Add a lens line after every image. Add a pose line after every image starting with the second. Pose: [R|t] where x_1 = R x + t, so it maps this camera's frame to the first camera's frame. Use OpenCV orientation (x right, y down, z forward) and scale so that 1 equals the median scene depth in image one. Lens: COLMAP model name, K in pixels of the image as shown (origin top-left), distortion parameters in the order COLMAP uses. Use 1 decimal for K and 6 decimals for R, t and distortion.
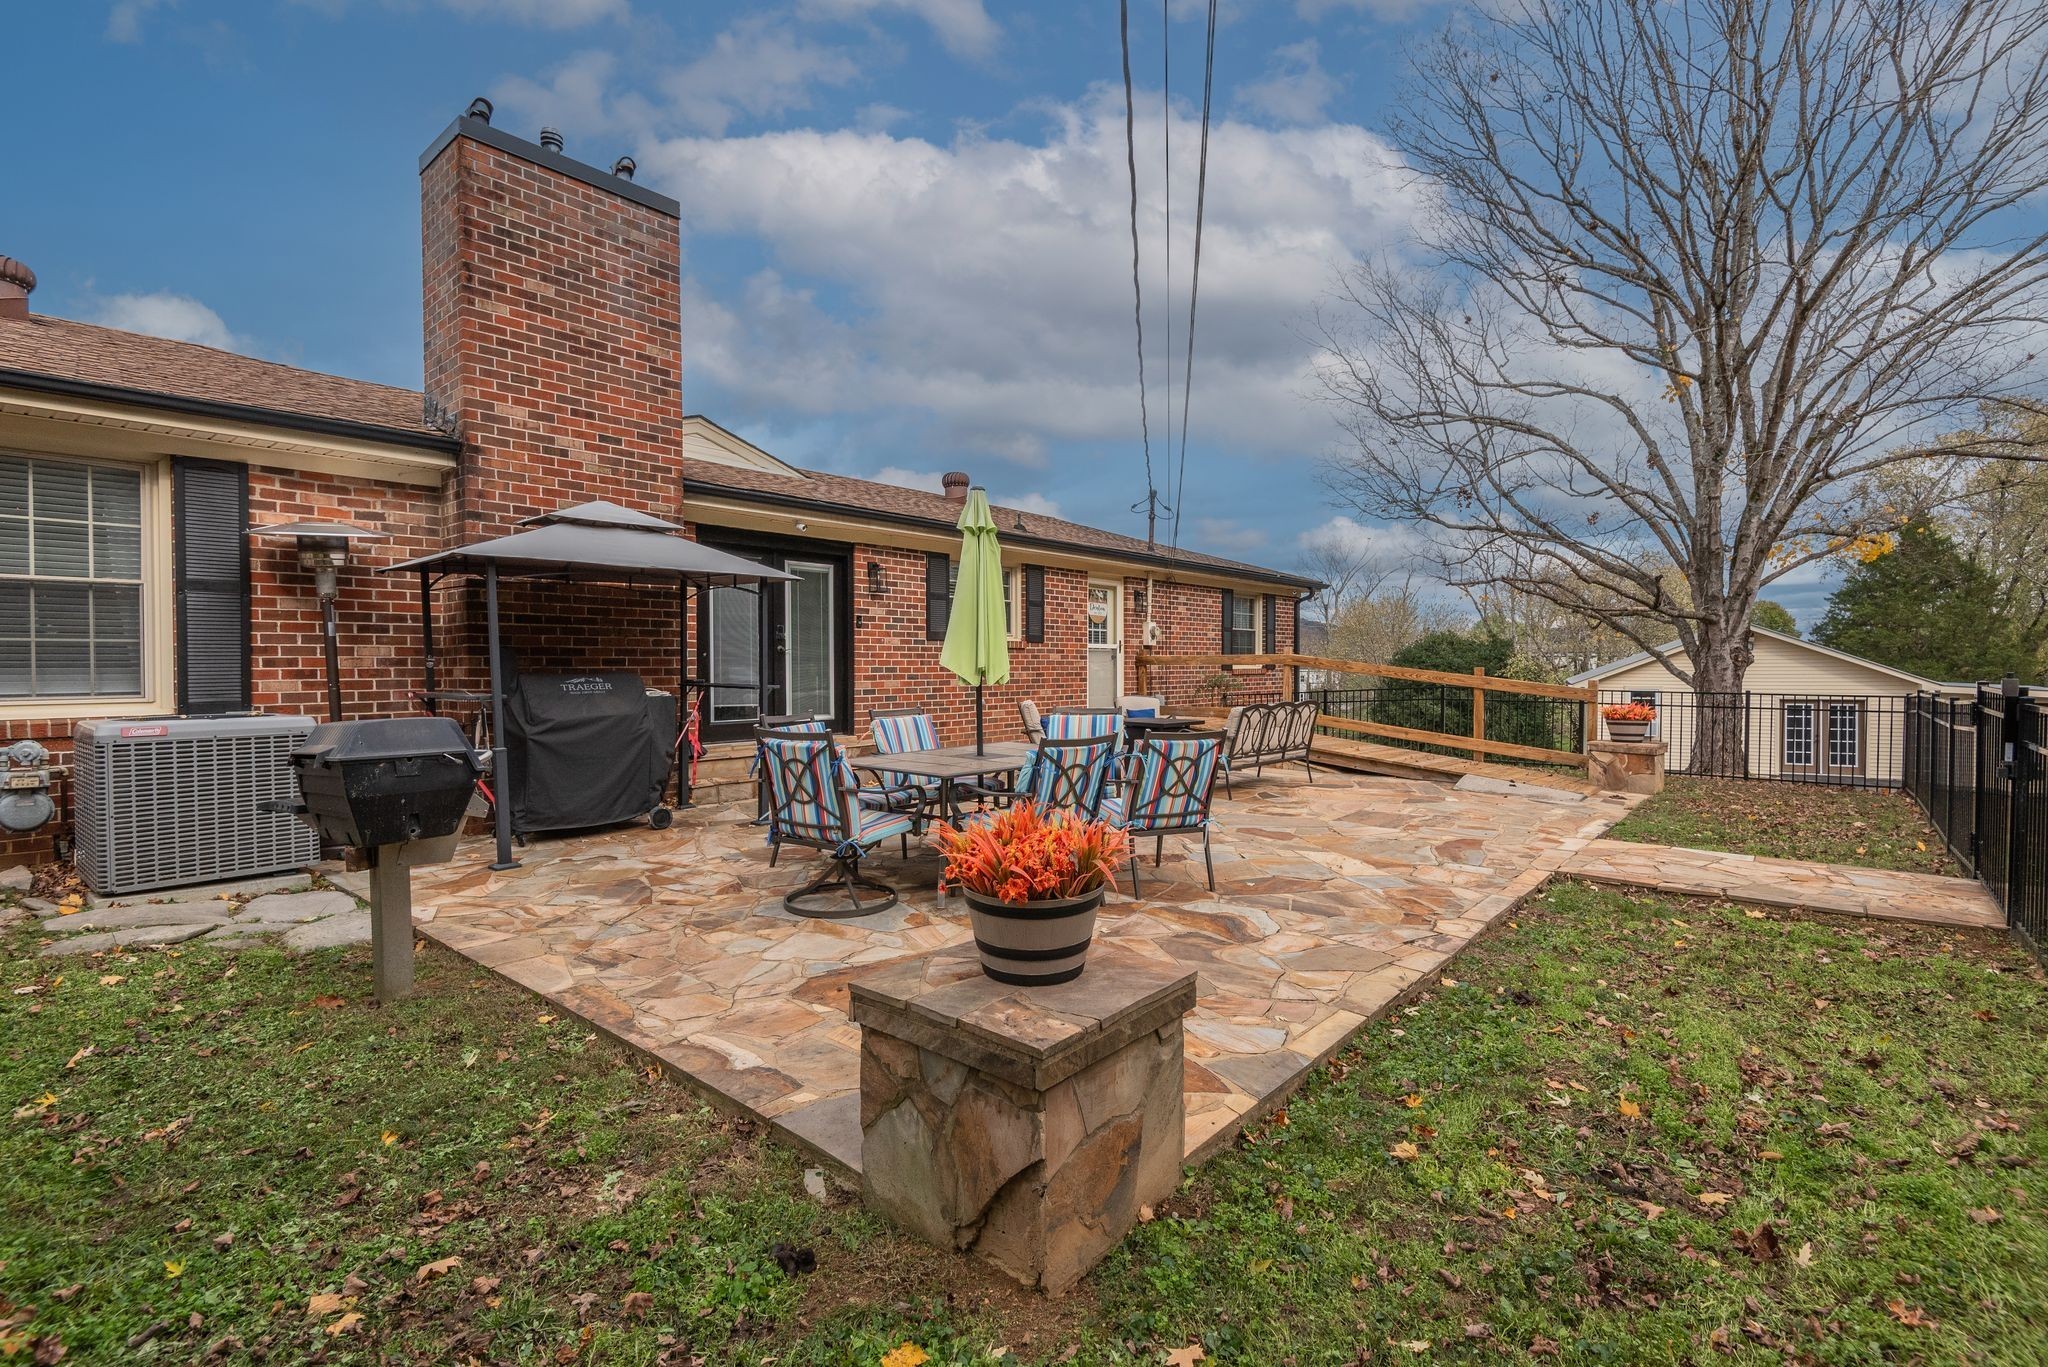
lens RADIAL K [[933.6, 0, 1027.9], [0, 933.6, 677.8], [0, 0, 1]] dist [0.033081, -0.025773]
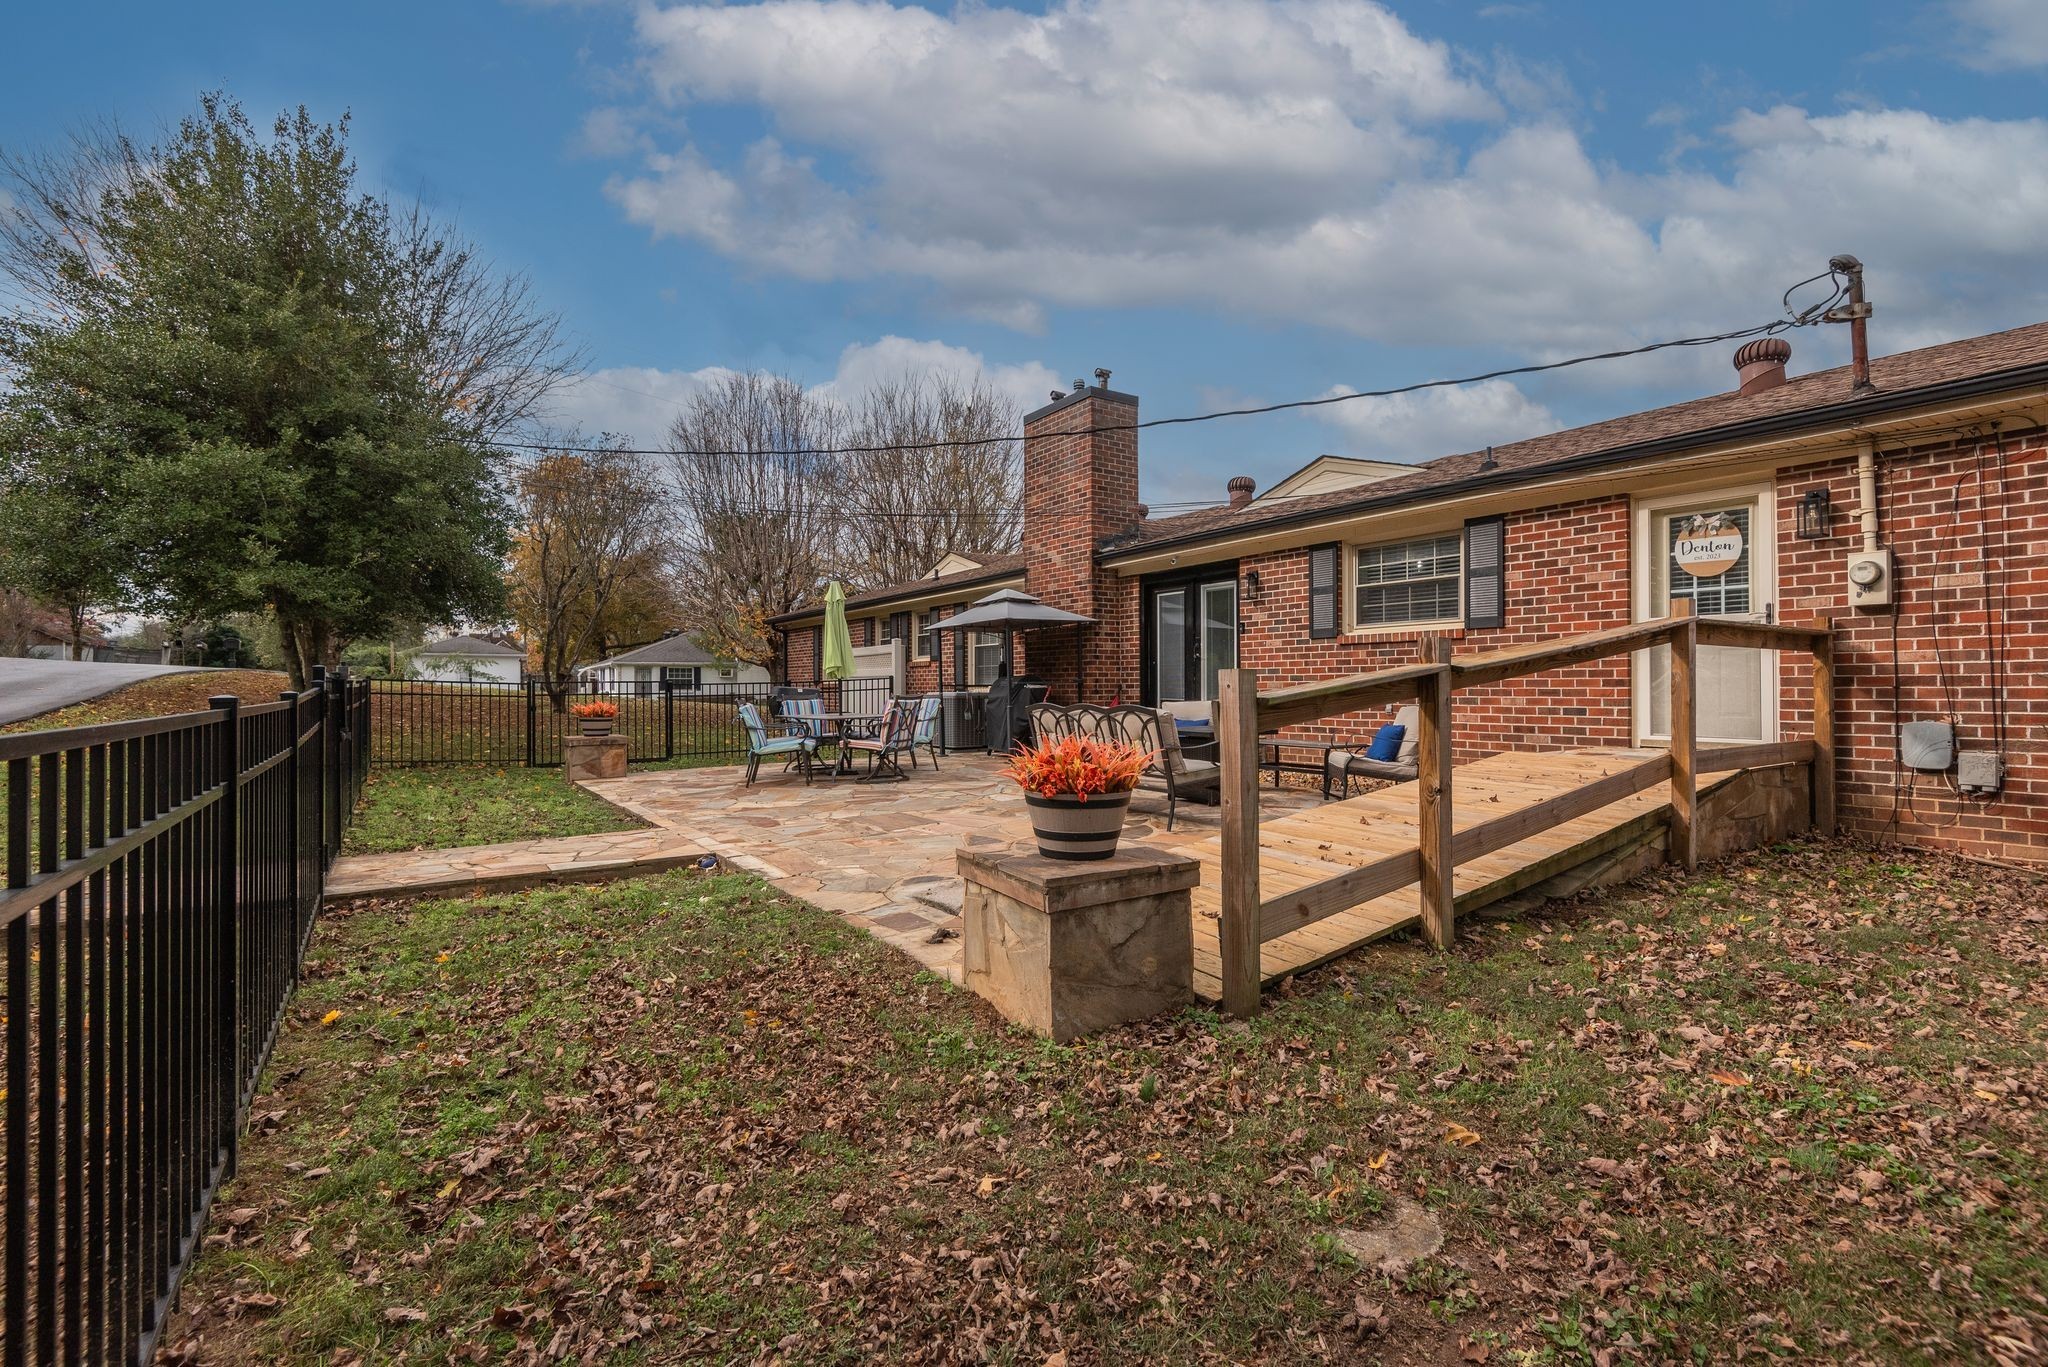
lens RADIAL K [[933.6, 0, 1027.9], [0, 933.6, 677.8], [0, 0, 1]] dist [0.033081, -0.025773]
pose [[-0.303844, -0.003031, -0.952717, 0.895911], [-0.005418, 0.999984, -0.001453, 0.001558], [0.952706, 0.004720, -0.303856, 1.034325]]
